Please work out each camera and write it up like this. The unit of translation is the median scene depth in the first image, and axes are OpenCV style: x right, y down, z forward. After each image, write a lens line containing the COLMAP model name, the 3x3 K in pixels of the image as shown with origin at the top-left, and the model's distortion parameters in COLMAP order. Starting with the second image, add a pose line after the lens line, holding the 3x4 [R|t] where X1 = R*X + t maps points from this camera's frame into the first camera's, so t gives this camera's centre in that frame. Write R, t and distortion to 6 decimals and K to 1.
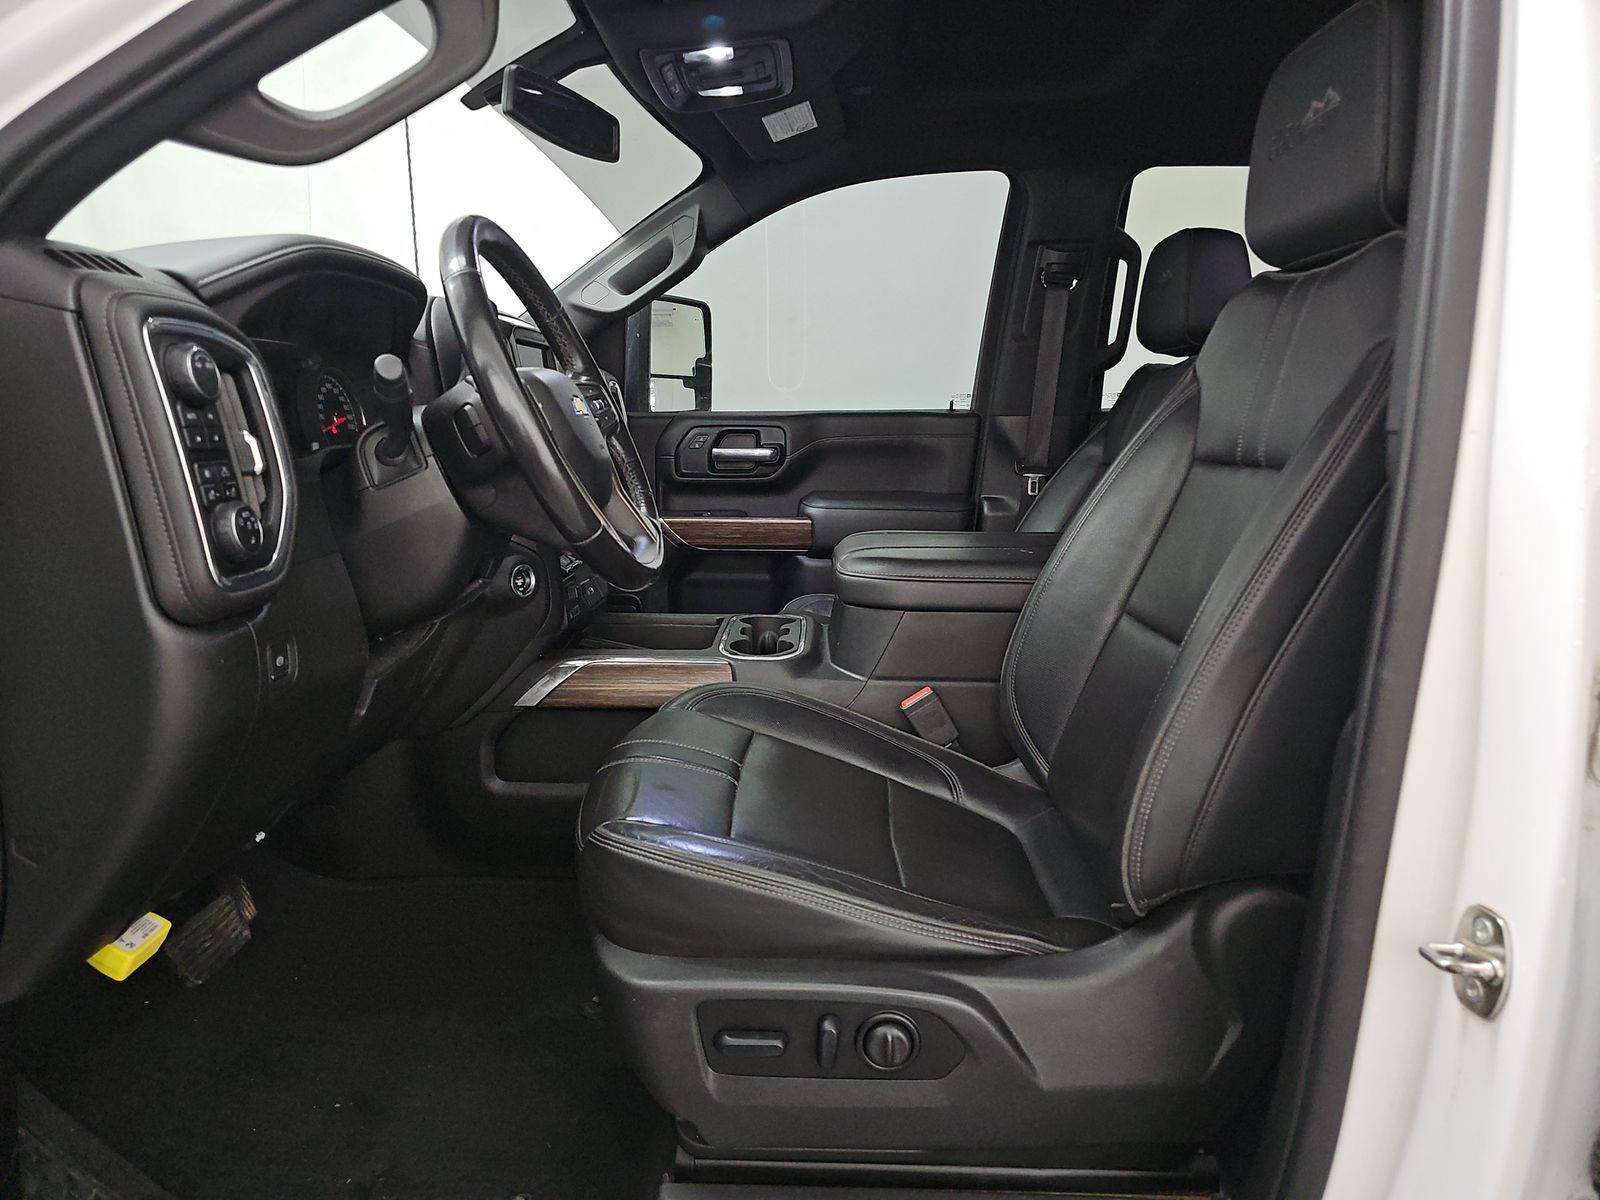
lens RADIAL K [[1052.6, 0, 797.0], [0, 1052.6, 600.5], [0, 0, 1]] dist [0.072860, -0.058154]
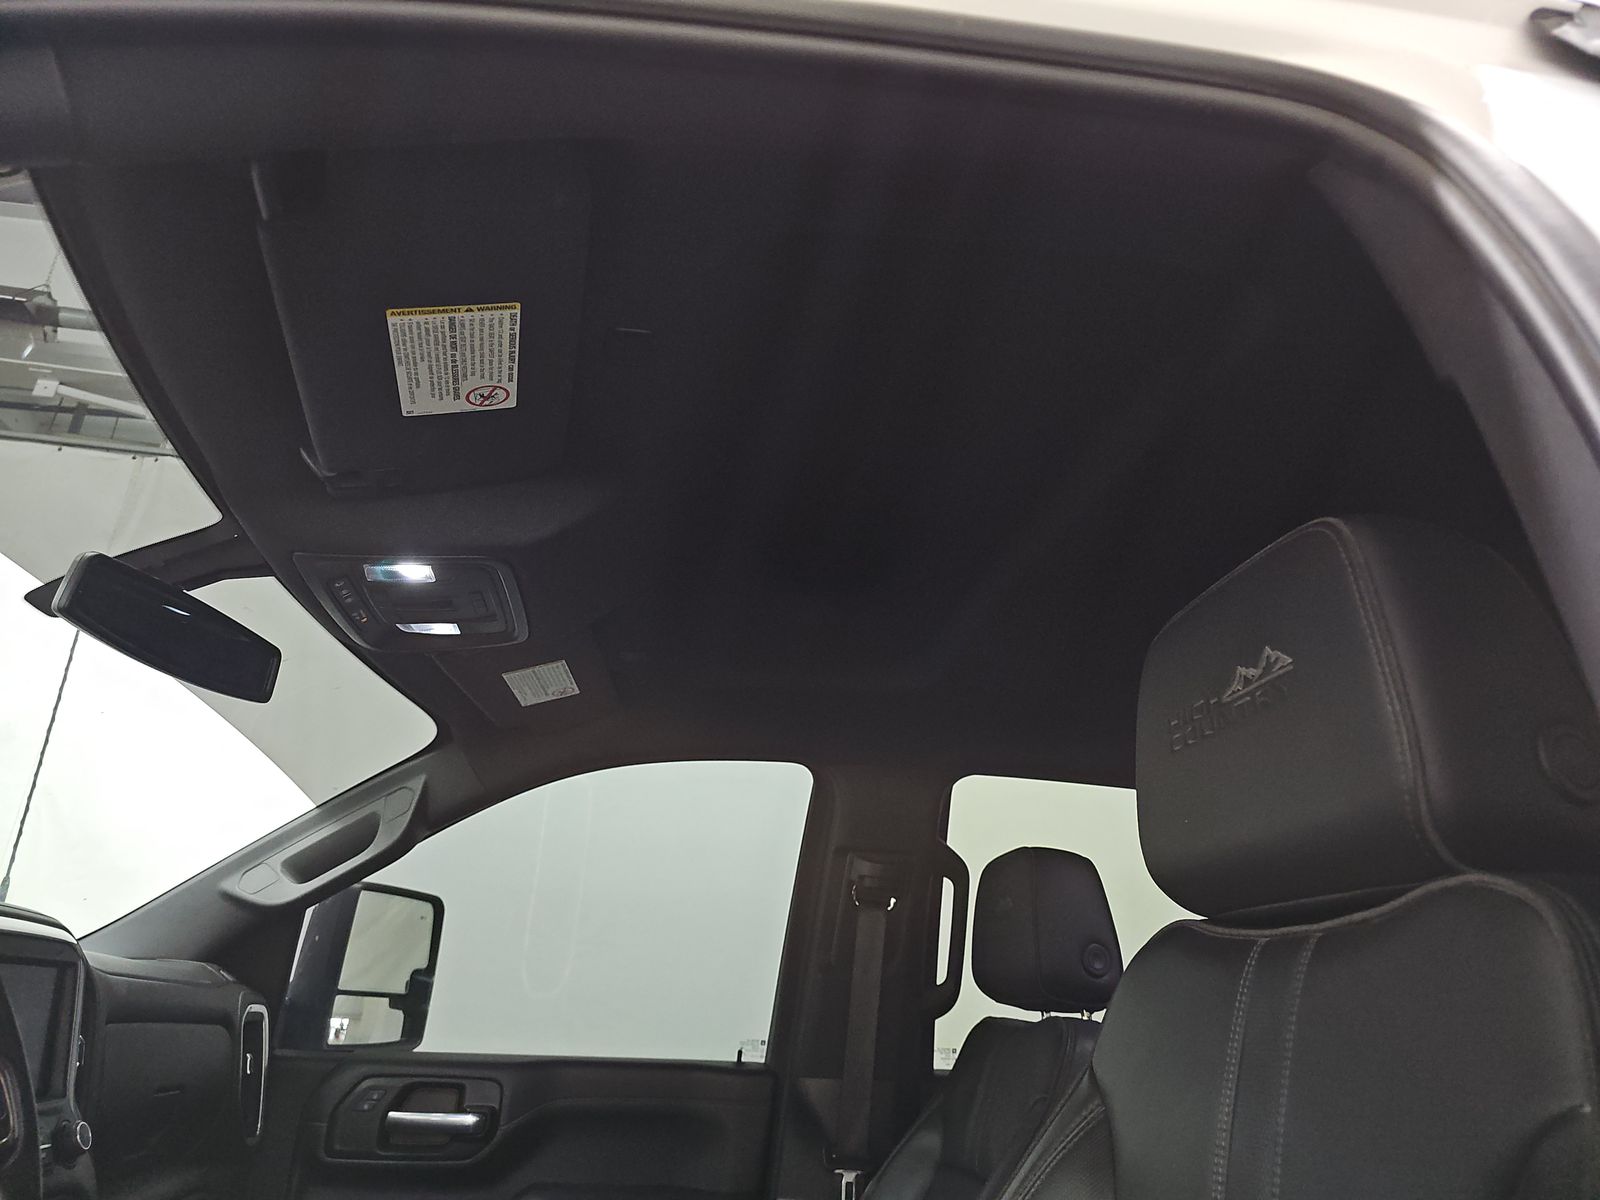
lens RADIAL K [[1052.6, 0, 797.0], [0, 1052.6, 600.5], [0, 0, 1]] dist [0.072860, -0.058154]
pose [[0.985455, 0.100363, 0.137137, 0.056321], [-0.013768, 0.851475, -0.524215, -0.071432], [-0.169381, 0.514702, 0.840472, 0.218726]]
